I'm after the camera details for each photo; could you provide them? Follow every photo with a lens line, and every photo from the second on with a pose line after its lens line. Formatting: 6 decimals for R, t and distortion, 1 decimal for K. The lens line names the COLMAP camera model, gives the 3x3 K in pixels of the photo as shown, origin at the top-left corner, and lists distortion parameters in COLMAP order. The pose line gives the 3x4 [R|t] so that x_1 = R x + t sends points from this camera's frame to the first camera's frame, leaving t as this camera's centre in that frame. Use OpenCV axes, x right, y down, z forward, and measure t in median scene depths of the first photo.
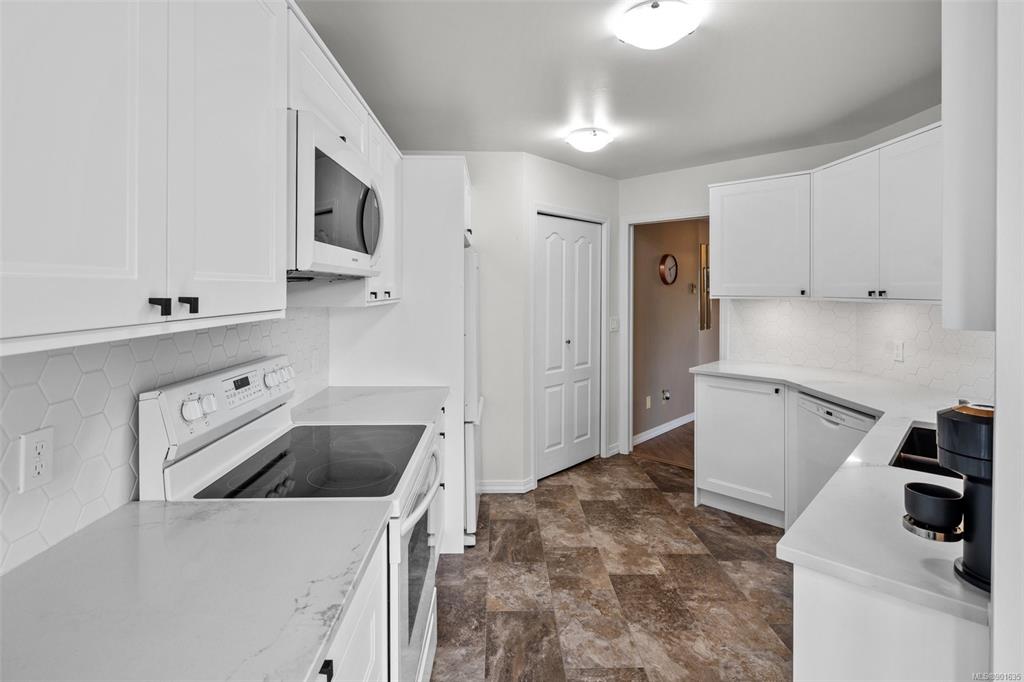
lens RADIAL K [[503.3, 0, 508.2], [0, 503.3, 286.9], [0, 0, 1]] dist [0.000483, -0.002383]
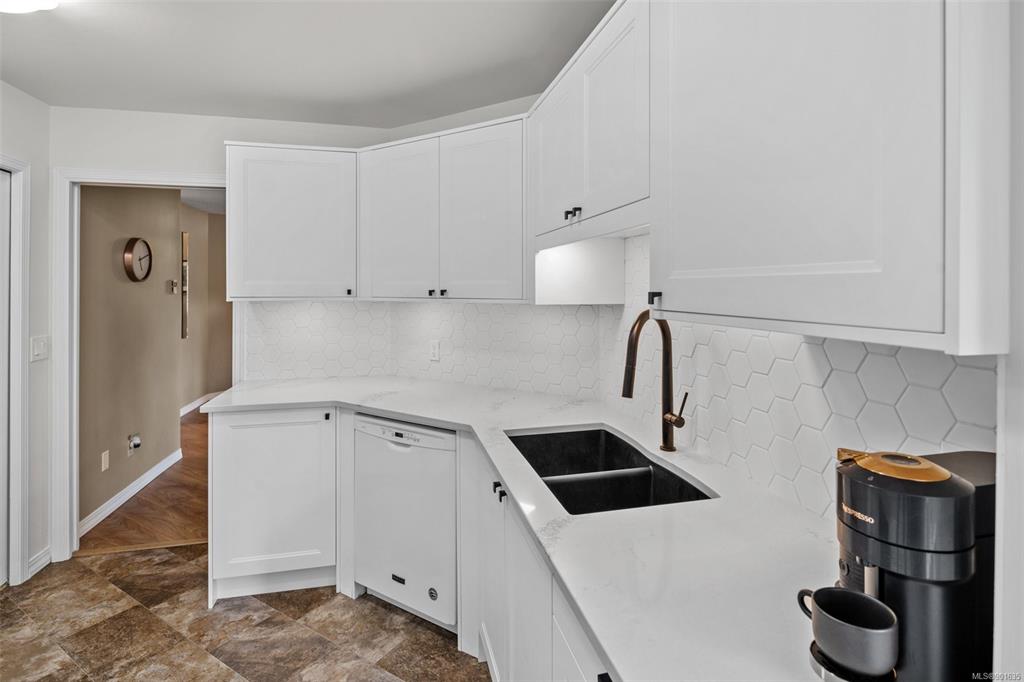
lens RADIAL K [[503.3, 0, 508.2], [0, 503.3, 286.9], [0, 0, 1]] dist [0.000483, -0.002383]
pose [[0.546183, 0.002442, 0.837662, 0.024730], [-0.003743, 0.999993, -0.000475, 0.002152], [-0.837658, -0.002876, 0.546188, 0.316623]]
